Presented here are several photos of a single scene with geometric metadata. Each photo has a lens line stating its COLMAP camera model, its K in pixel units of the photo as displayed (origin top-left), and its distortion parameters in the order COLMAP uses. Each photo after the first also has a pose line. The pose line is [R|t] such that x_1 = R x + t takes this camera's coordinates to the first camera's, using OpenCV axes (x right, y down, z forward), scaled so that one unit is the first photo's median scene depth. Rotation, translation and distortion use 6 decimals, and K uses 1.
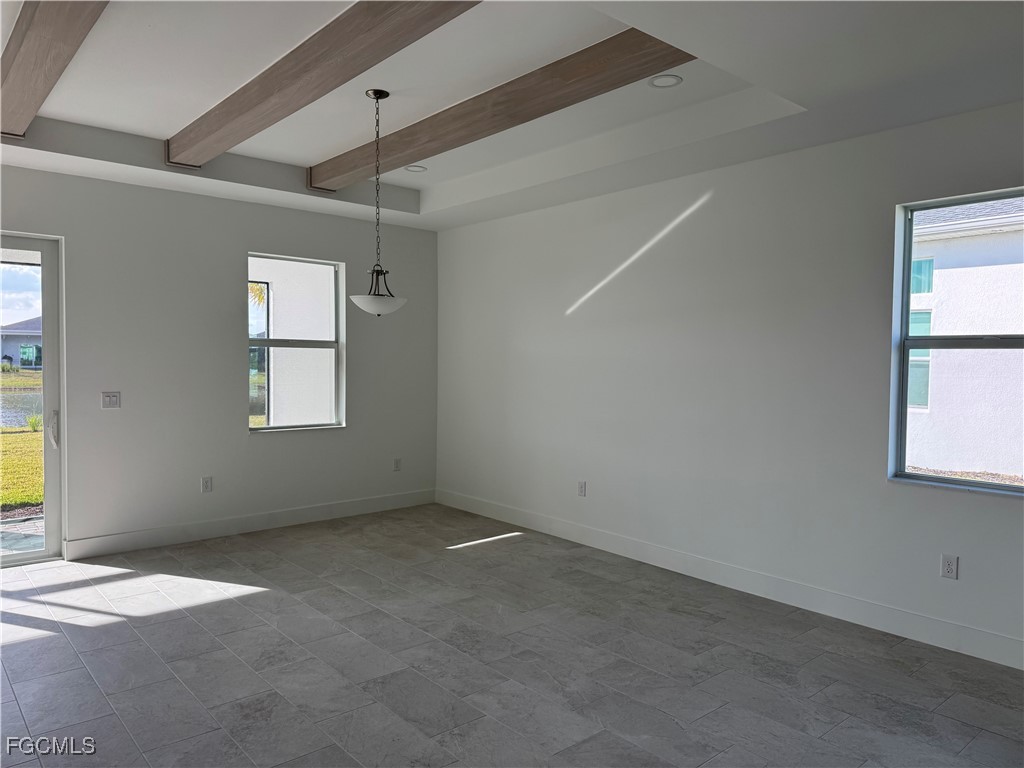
lens RADIAL K [[707.0, 0, 509.2], [0, 707.0, 384.8], [0, 0, 1]] dist [0.110057, -0.149502]
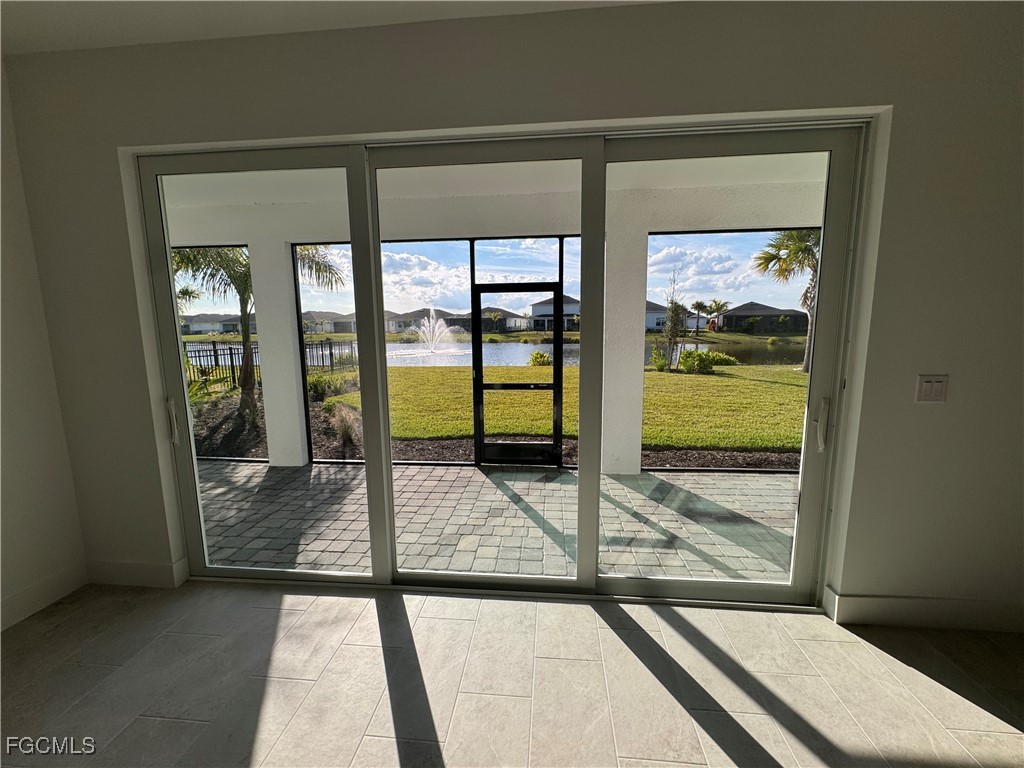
lens RADIAL K [[407.8, 0, 512.1], [0, 407.8, 380.8], [0, 0, 1]] dist [-0.000111, 0.000045]
pose [[0.689835, 0.081870, -0.719322, -0.532833], [-0.010231, 0.994588, 0.103388, -0.015420], [0.723894, -0.063962, 0.686940, 0.502608]]
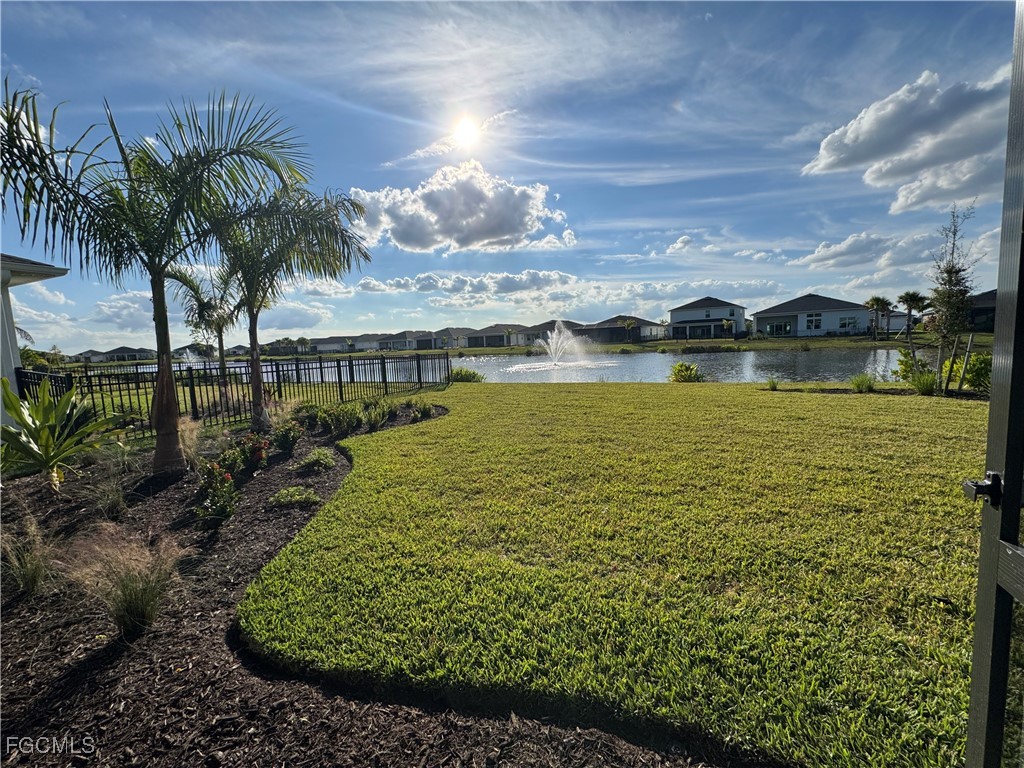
lens RADIAL K [[407.8, 0, 512.1], [0, 407.8, 380.8], [0, 0, 1]] dist [-0.000111, 0.000045]
pose [[0.426953, 0.059653, -0.902304, -1.073580], [0.013884, 0.997272, 0.072501, 0.012745], [0.904167, -0.043482, 0.424960, 1.041907]]
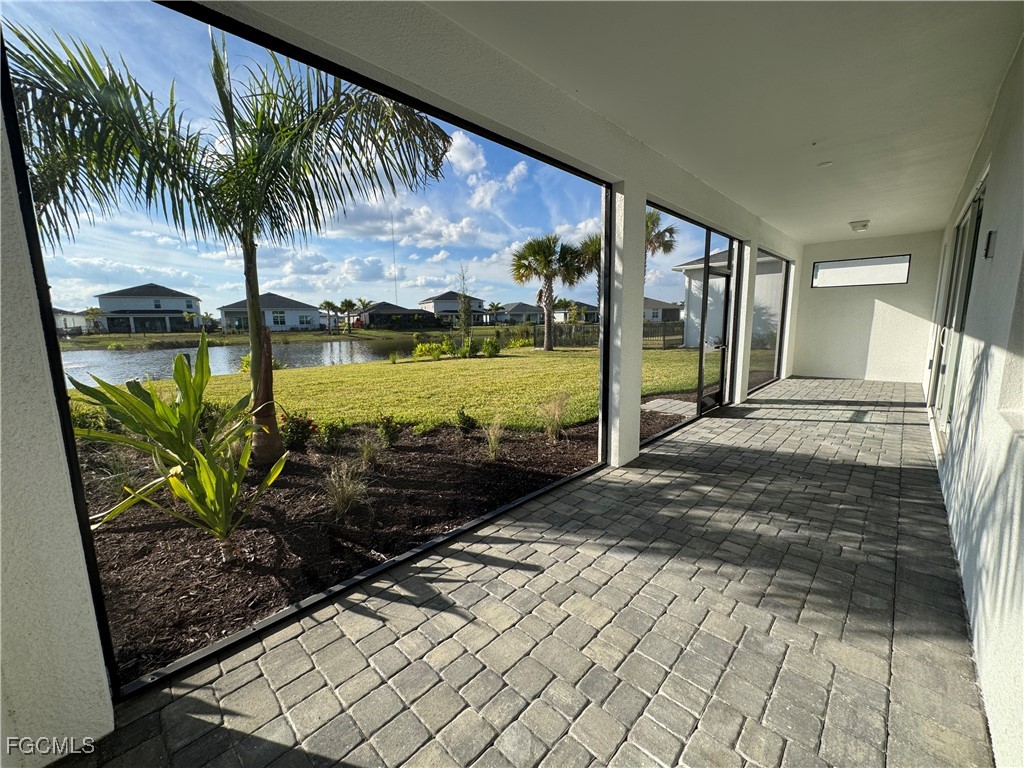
lens RADIAL K [[407.8, 0, 512.1], [0, 407.8, 380.8], [0, 0, 1]] dist [-0.000111, 0.000045]
pose [[0.995671, -0.038438, 0.084626, -1.697819], [0.028750, 0.993195, 0.112857, 0.027291], [-0.088388, -0.109936, 0.990001, 0.069058]]
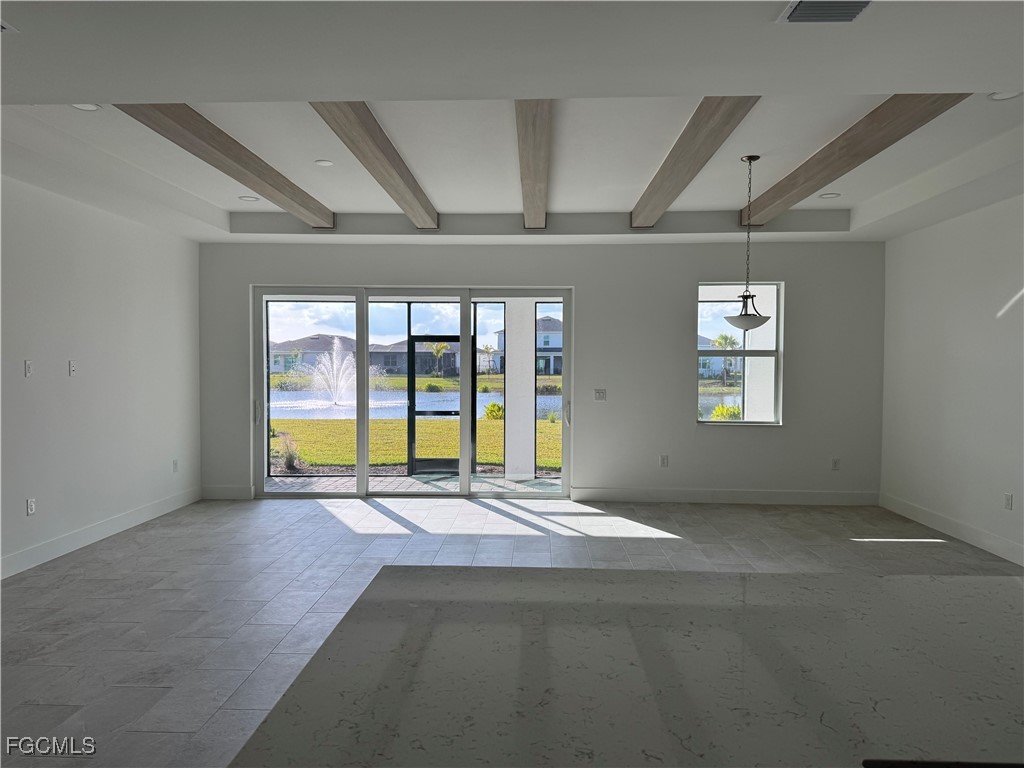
lens RADIAL K [[707.0, 0, 509.2], [0, 707.0, 384.8], [0, 0, 1]] dist [0.110057, -0.149502]
pose [[0.730395, 0.013589, -0.682890, 0.280908], [-0.022201, 0.999746, -0.003851, 0.010028], [0.682664, 0.017974, 0.730511, -0.164412]]
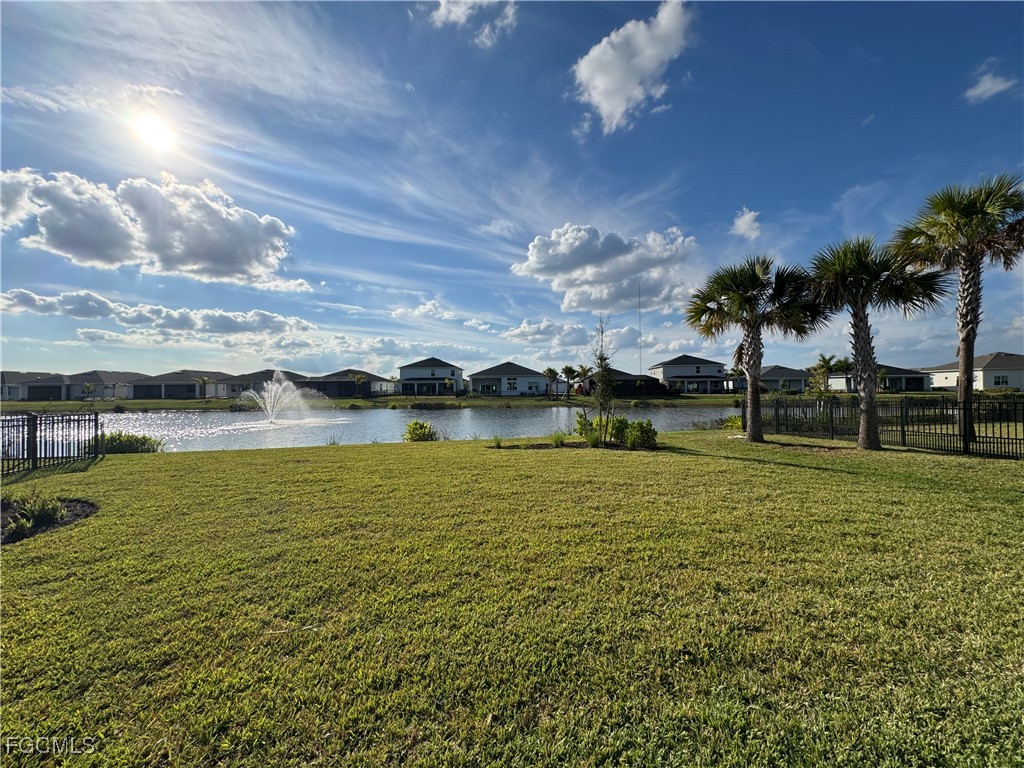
lens RADIAL K [[410.0, 0, 512.0], [0, 410.0, 384.0], [0, 0, 1]] dist [-0.000798, 0.000468]
pose [[0.882822, -0.022832, -0.469152, -1.186719], [0.000918, 0.998900, -0.046885, -0.028771], [0.469706, 0.040961, 0.881872, 1.052361]]
